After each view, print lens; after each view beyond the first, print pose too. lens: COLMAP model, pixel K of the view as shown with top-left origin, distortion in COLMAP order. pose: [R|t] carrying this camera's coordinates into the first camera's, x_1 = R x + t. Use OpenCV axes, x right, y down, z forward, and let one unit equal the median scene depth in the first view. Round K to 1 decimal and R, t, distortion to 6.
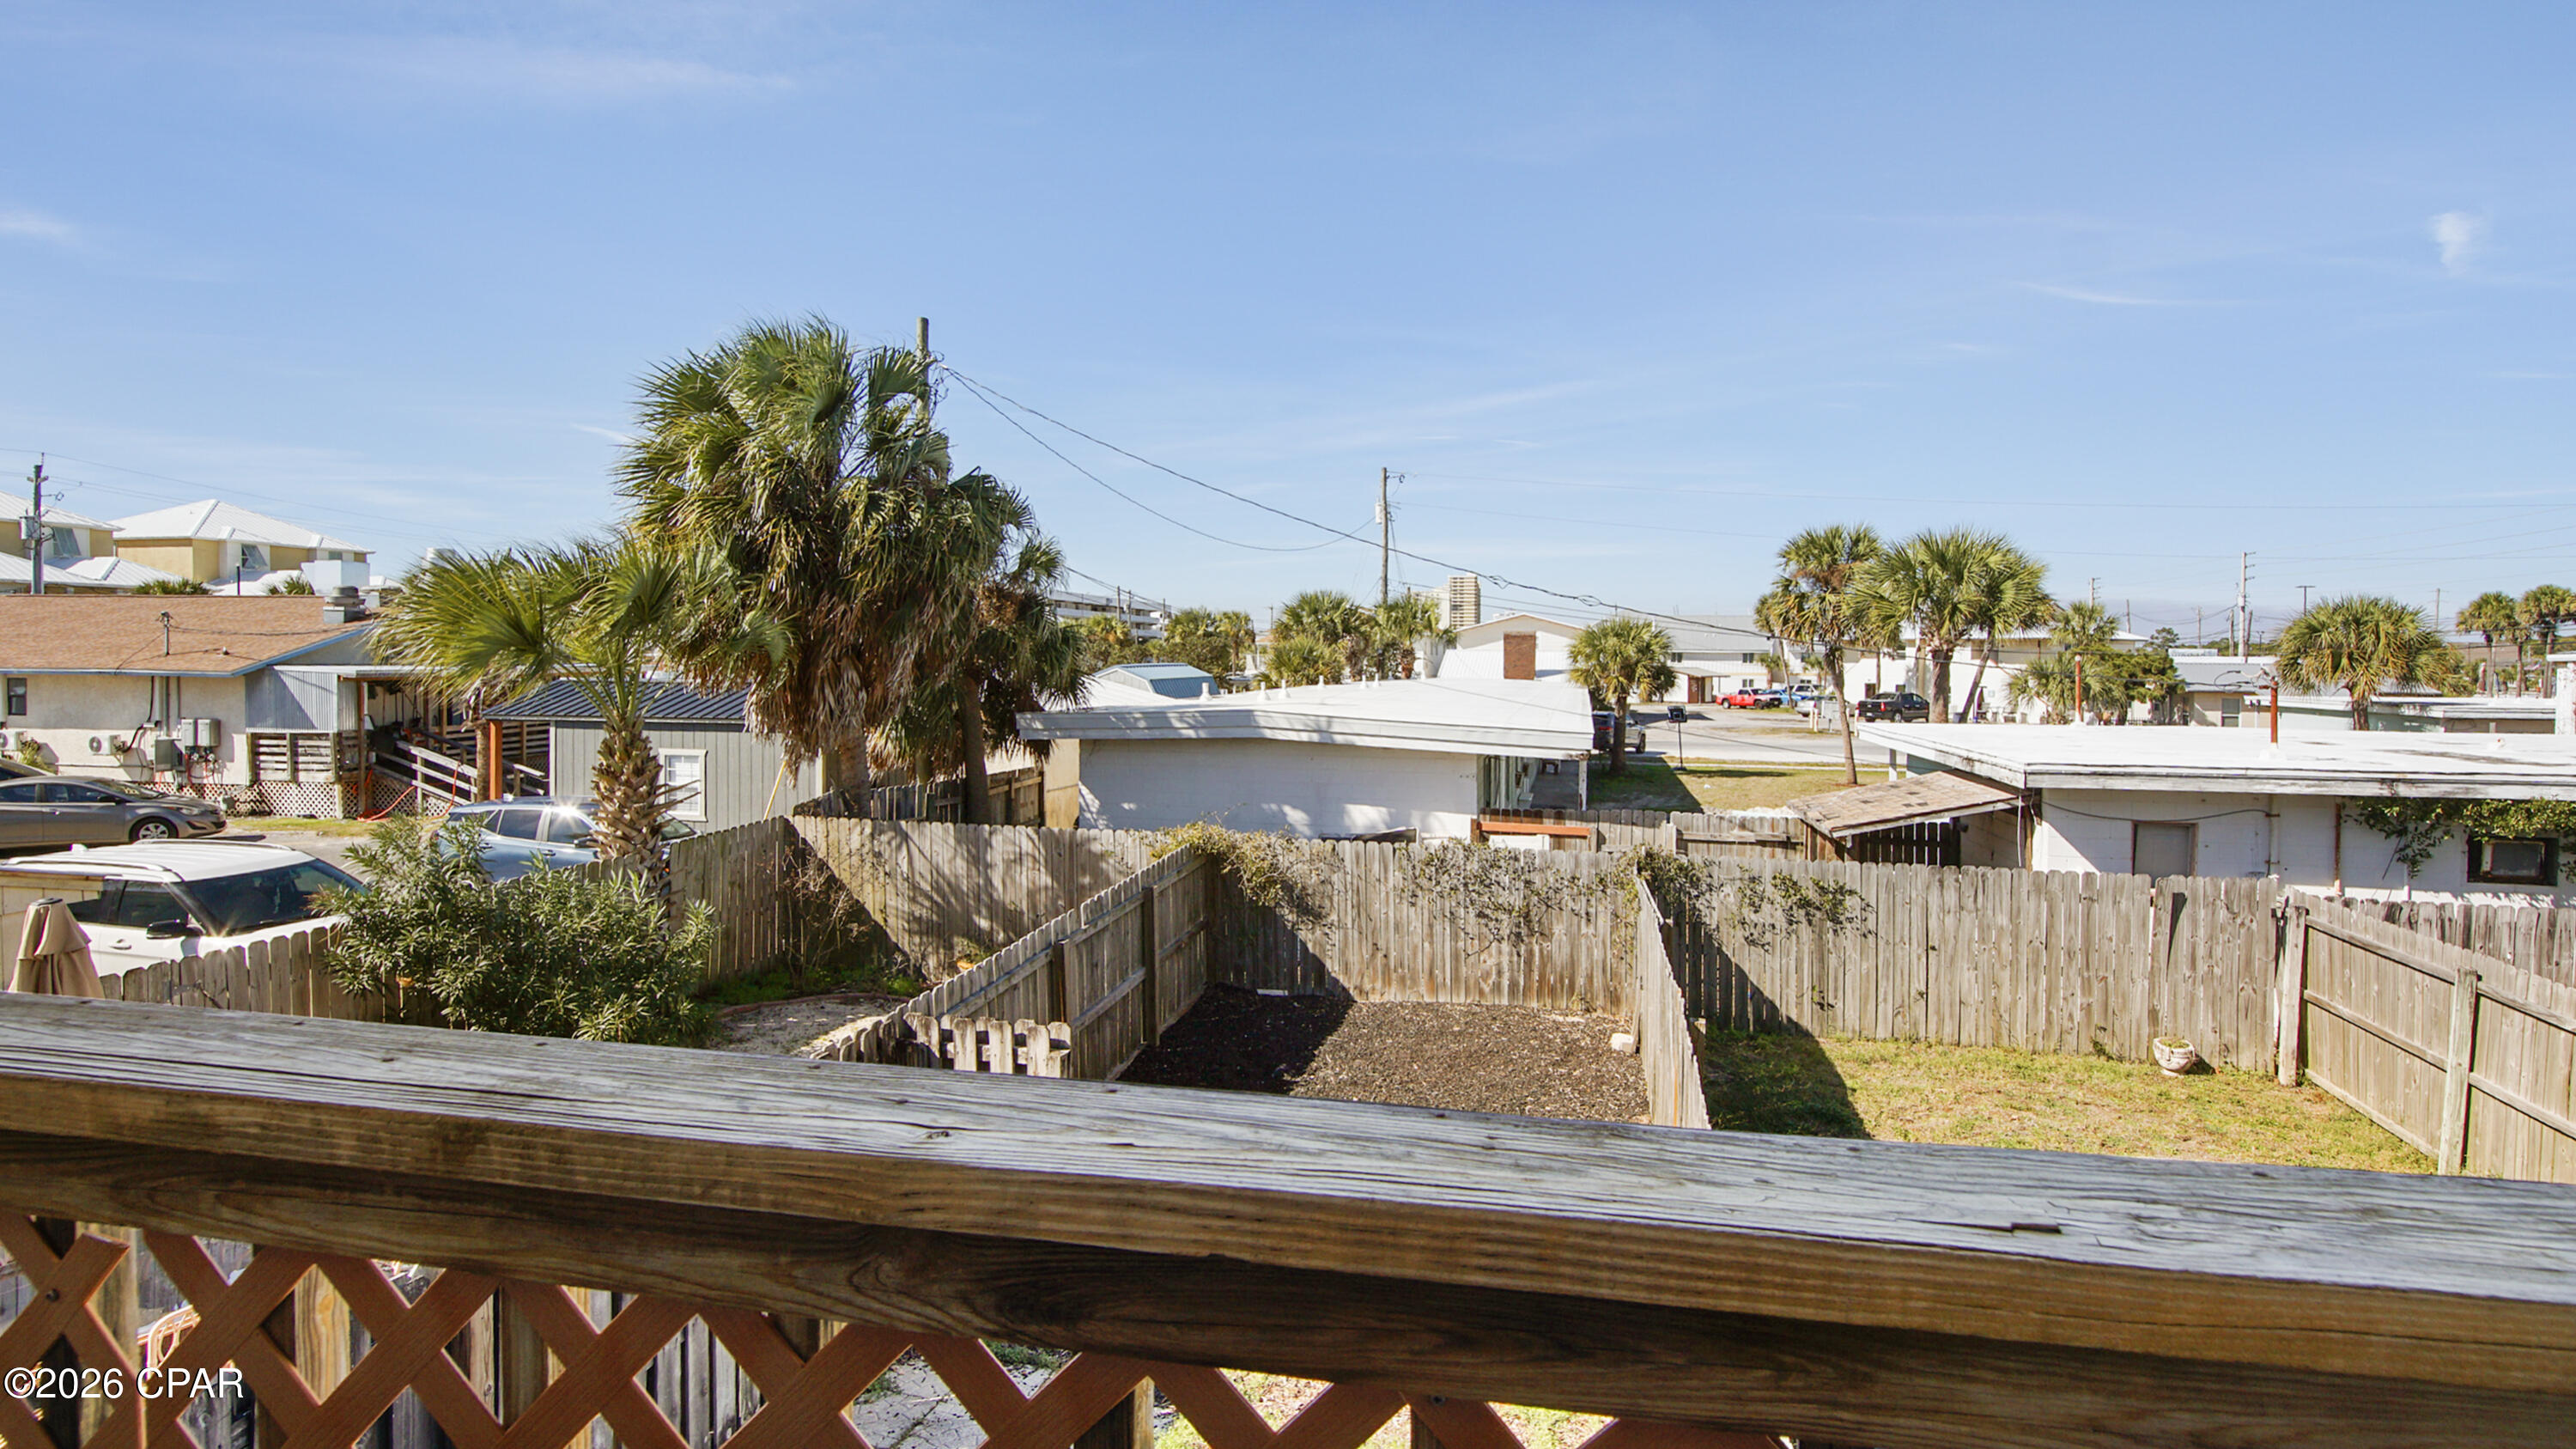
lens RADIAL K [[1287.9, 0, 1317.4], [0, 1287.9, 724.1], [0, 0, 1]] dist [-0.009512, 0.000098]
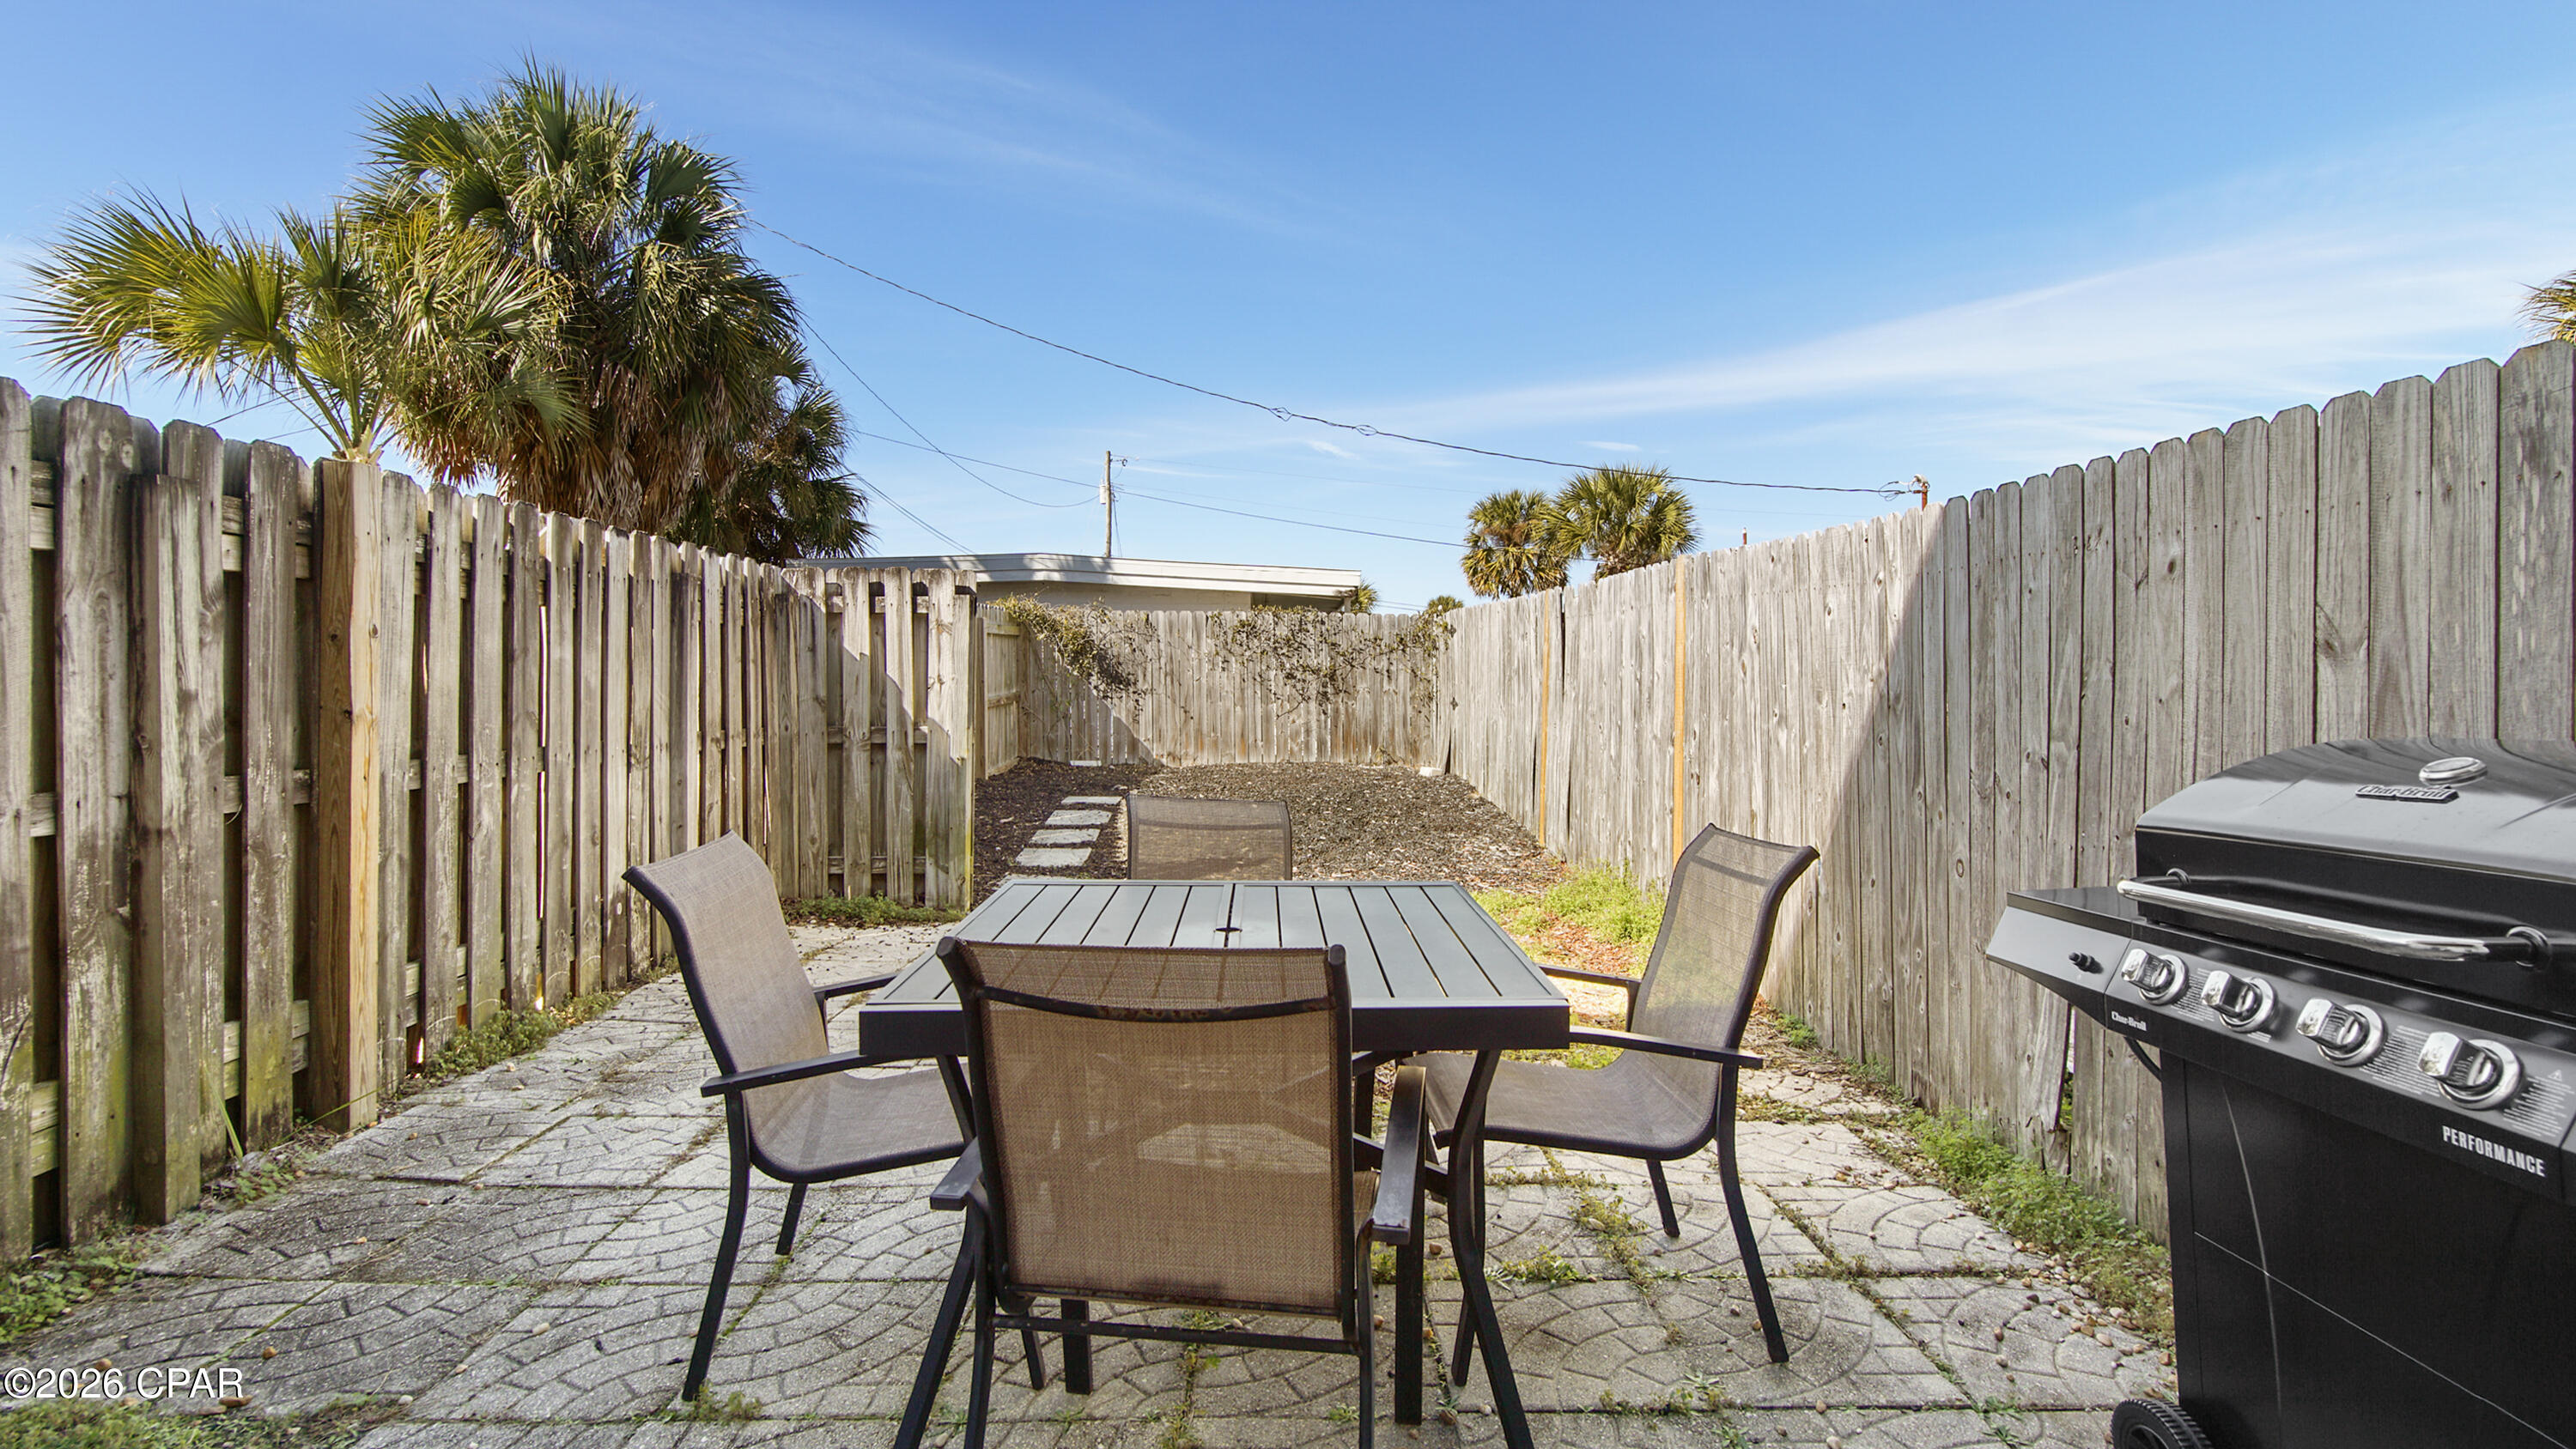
lens RADIAL K [[1182.8, 0, 1285.5], [0, 1182.8, 695.9], [0, 0, 1]] dist [-0.004732, 0.000001]
pose [[0.974346, -0.000123, 0.225055, -0.094061], [0.012571, 0.998468, -0.053878, 0.213689], [-0.224703, 0.055325, 0.972855, 0.055808]]
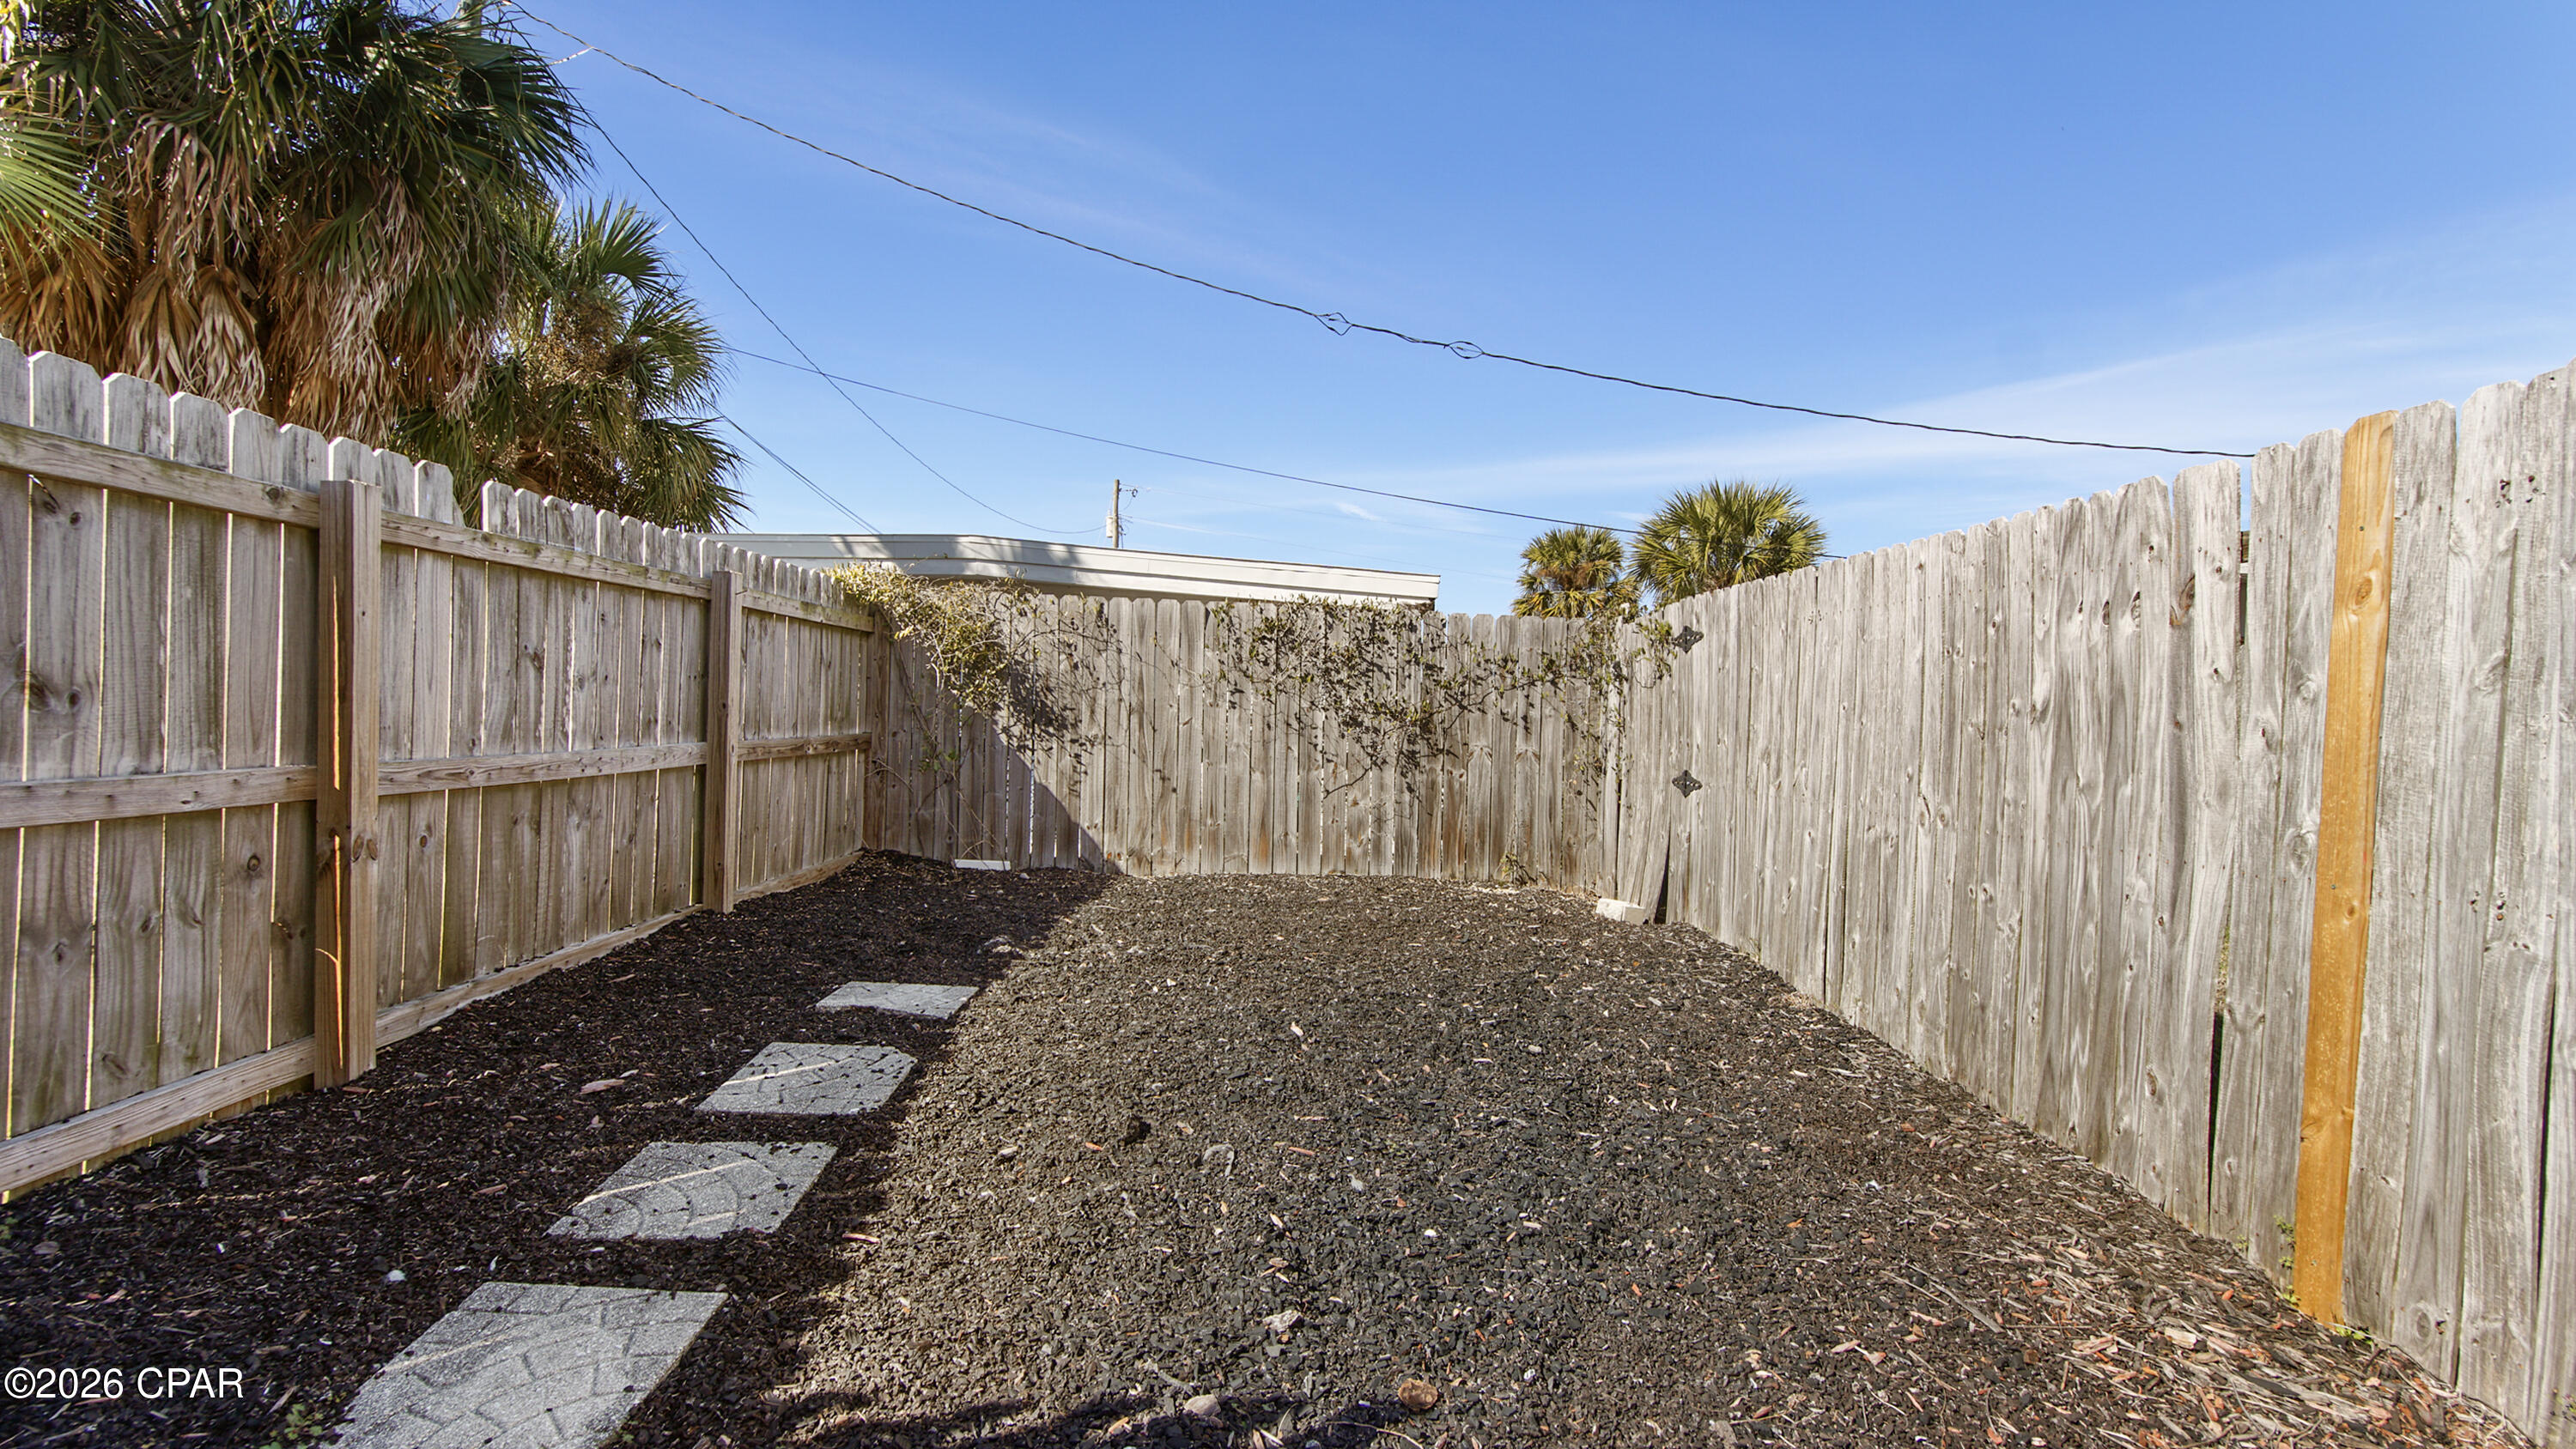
lens RADIAL K [[1141.6, 0, 1282.7], [0, 1141.6, 733.0], [0, 0, 1]] dist [-0.008159, 0.000350]
pose [[0.976059, 0.036041, 0.214498, -0.015969], [-0.021052, 0.997200, -0.071761, 0.189197], [-0.216484, 0.065527, 0.974085, 0.489169]]
